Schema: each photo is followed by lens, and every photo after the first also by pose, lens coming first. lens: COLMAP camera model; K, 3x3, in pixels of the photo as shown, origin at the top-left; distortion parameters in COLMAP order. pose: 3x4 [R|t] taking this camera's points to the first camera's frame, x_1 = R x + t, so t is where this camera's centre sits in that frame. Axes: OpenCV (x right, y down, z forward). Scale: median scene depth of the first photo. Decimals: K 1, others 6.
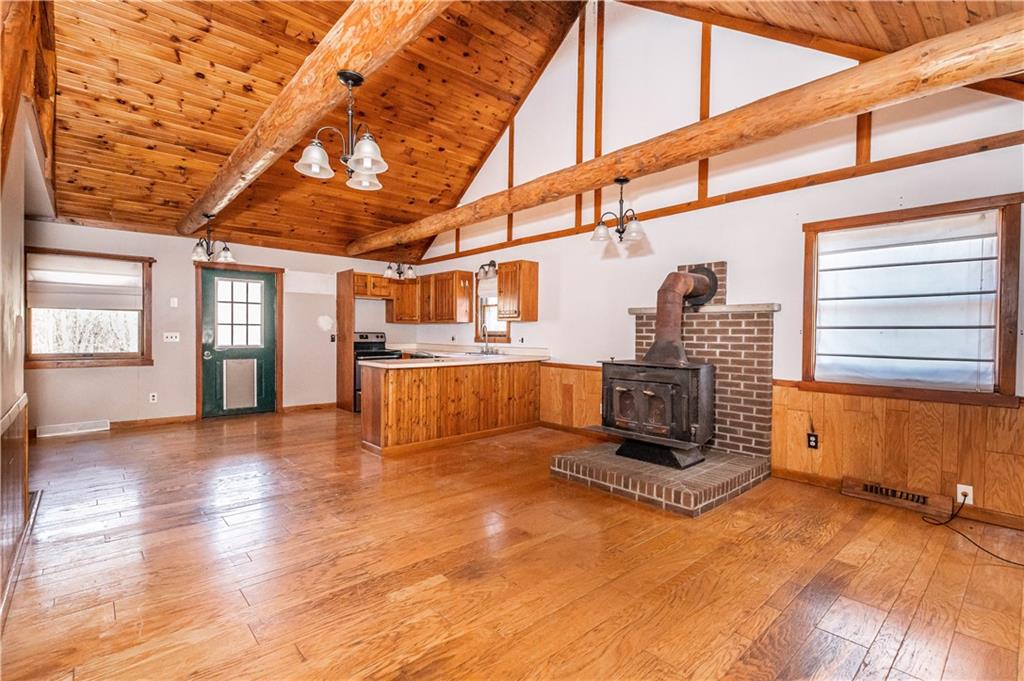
lens RADIAL K [[469.1, 0, 508.8], [0, 469.1, 338.1], [0, 0, 1]] dist [-0.001872, -0.000094]
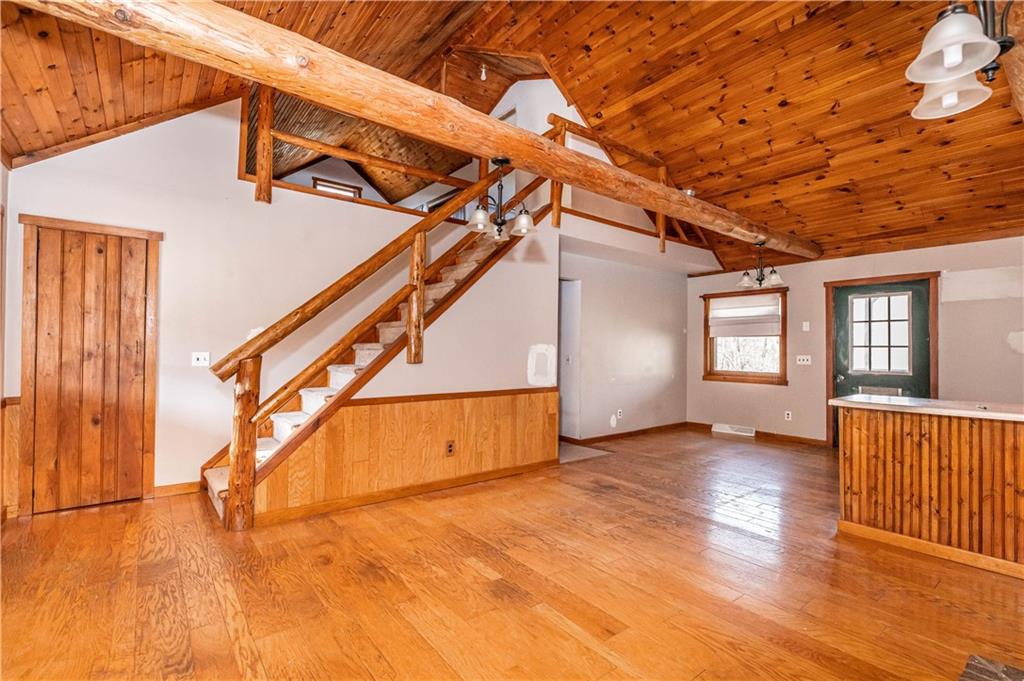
lens RADIAL K [[469.1, 0, 508.6], [0, 469.1, 344.3], [0, 0, 1]] dist [-0.001872, -0.000094]
pose [[-0.070563, -0.020529, -0.997296, 0.443042], [-0.018949, 0.999635, -0.019237, -0.004943], [0.997327, 0.017541, -0.070926, 0.509429]]
